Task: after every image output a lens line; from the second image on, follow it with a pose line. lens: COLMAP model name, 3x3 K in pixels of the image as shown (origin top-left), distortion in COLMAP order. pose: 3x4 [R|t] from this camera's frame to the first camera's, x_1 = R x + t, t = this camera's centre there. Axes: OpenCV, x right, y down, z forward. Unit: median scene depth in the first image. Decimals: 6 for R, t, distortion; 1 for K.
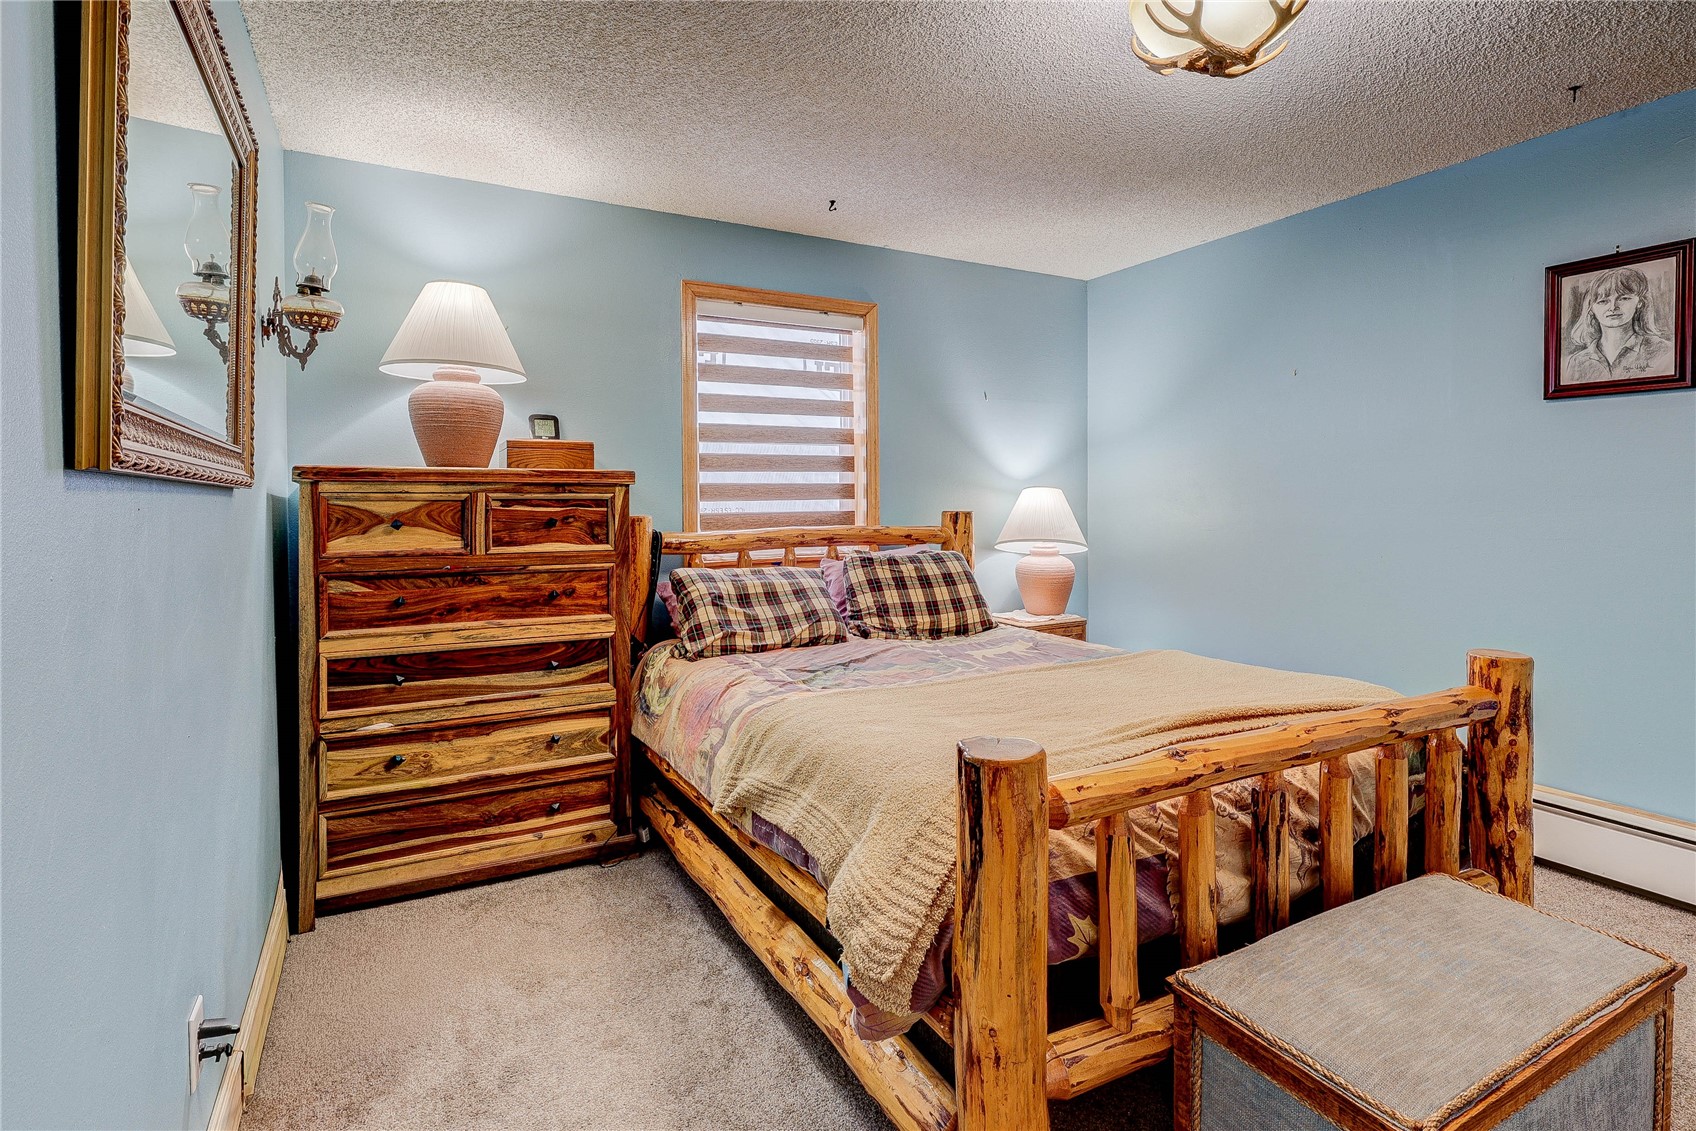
lens RADIAL K [[835.8, 0, 848.0], [0, 835.8, 565.5], [0, 0, 1]] dist [0.000209, -0.000829]
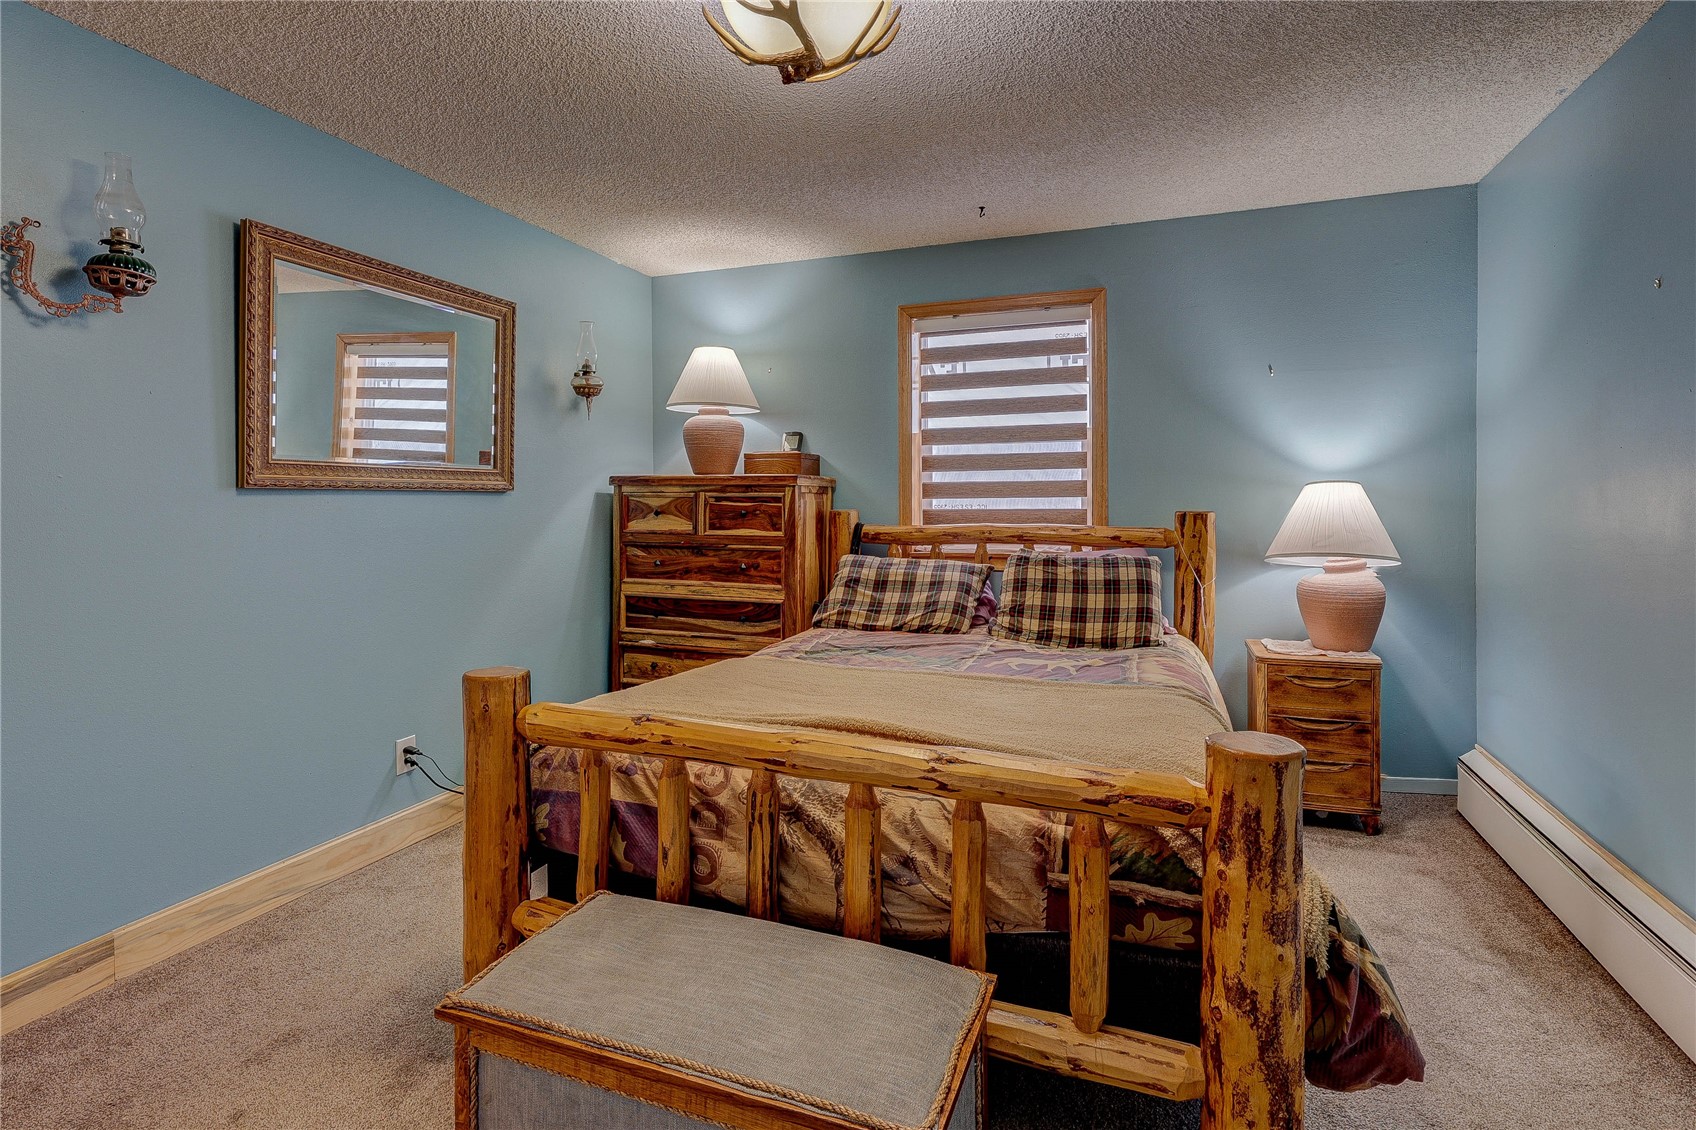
lens RADIAL K [[835.8, 0, 848.0], [0, 835.8, 565.0], [0, 0, 1]] dist [0.000209, -0.000829]
pose [[0.643269, 0.065984, -0.762791, 0.783883], [-0.061863, 0.997501, 0.034117, -0.024810], [0.763137, 0.025242, 0.645744, 0.248857]]
